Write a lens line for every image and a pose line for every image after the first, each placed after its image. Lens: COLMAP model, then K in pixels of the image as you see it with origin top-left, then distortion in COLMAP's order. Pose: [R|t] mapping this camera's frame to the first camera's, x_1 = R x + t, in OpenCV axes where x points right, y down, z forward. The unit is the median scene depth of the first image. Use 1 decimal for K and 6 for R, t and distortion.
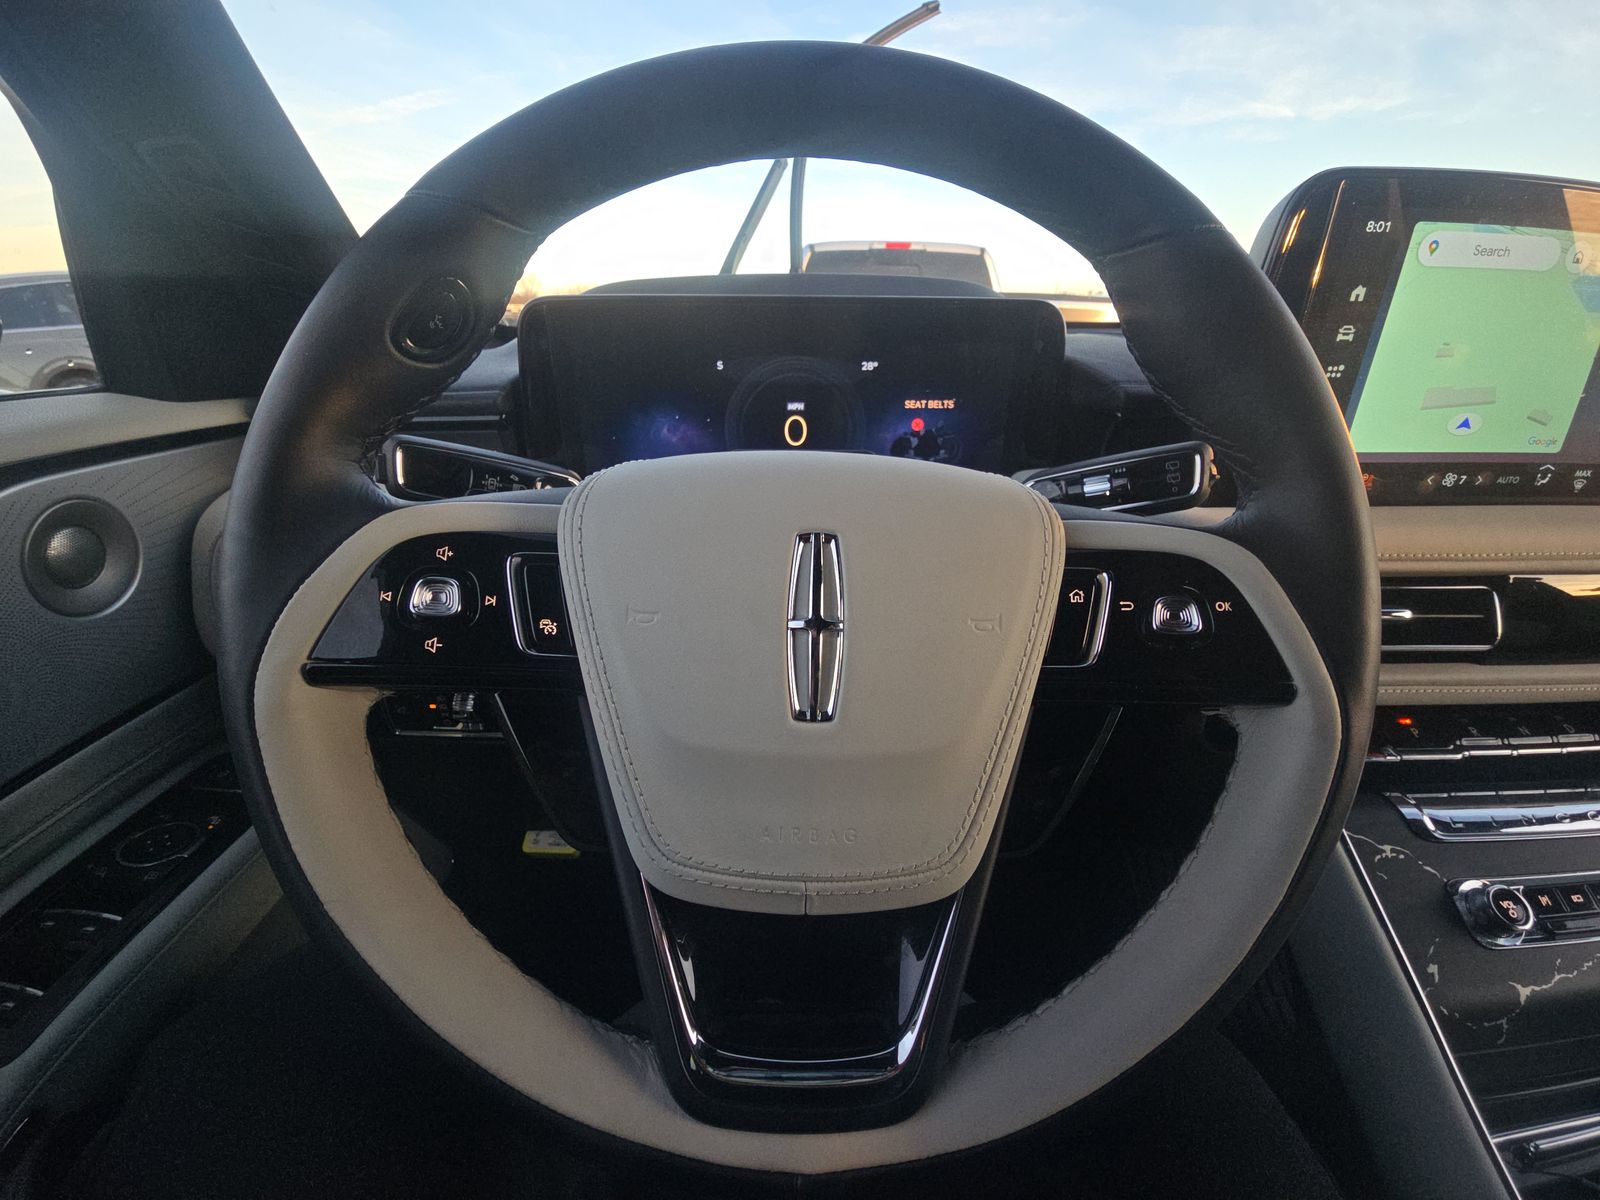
lens RADIAL K [[641.5, 0, 806.0], [0, 641.5, 596.6], [0, 0, 1]] dist [0.012182, -0.008372]
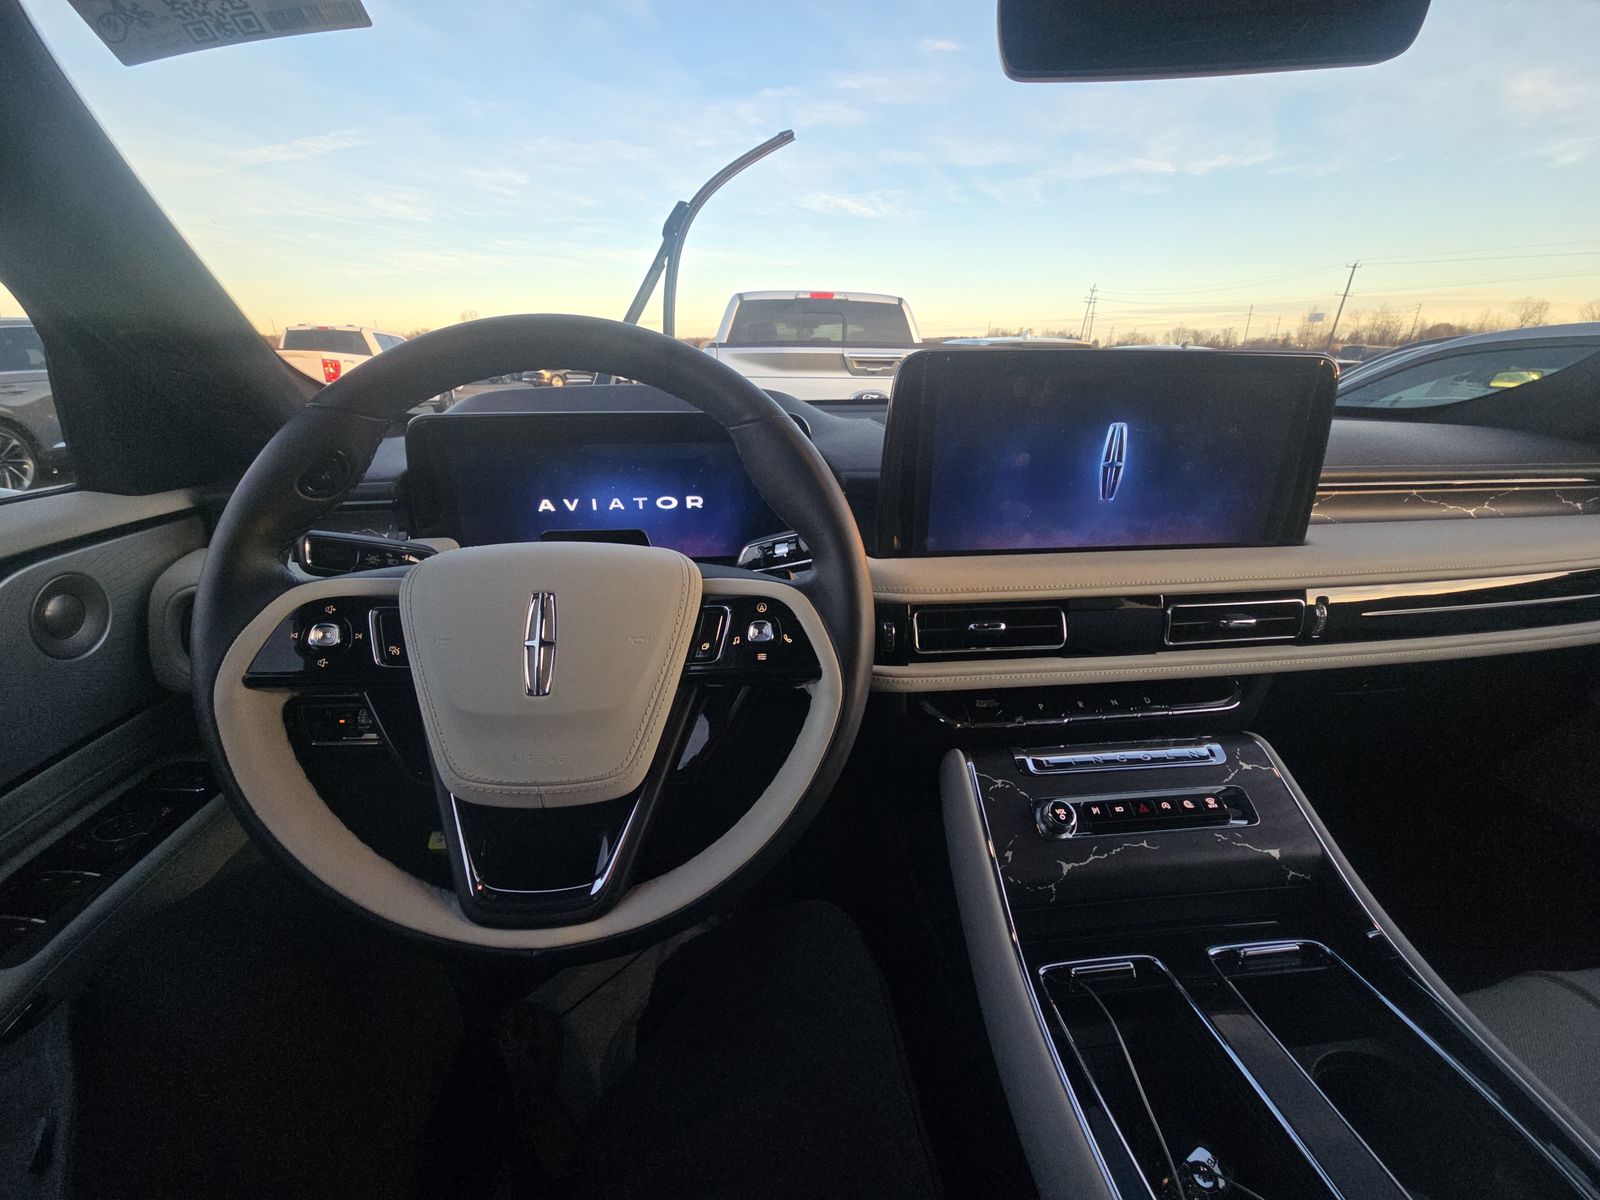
lens RADIAL K [[641.5, 0, 806.0], [0, 641.5, 596.6], [0, 0, 1]] dist [0.012182, -0.008372]
pose [[0.997051, -0.028690, 0.071183, 0.559509], [0.031977, 0.998454, -0.045468, 0.016626], [-0.069768, 0.047610, 0.996426, -0.771559]]
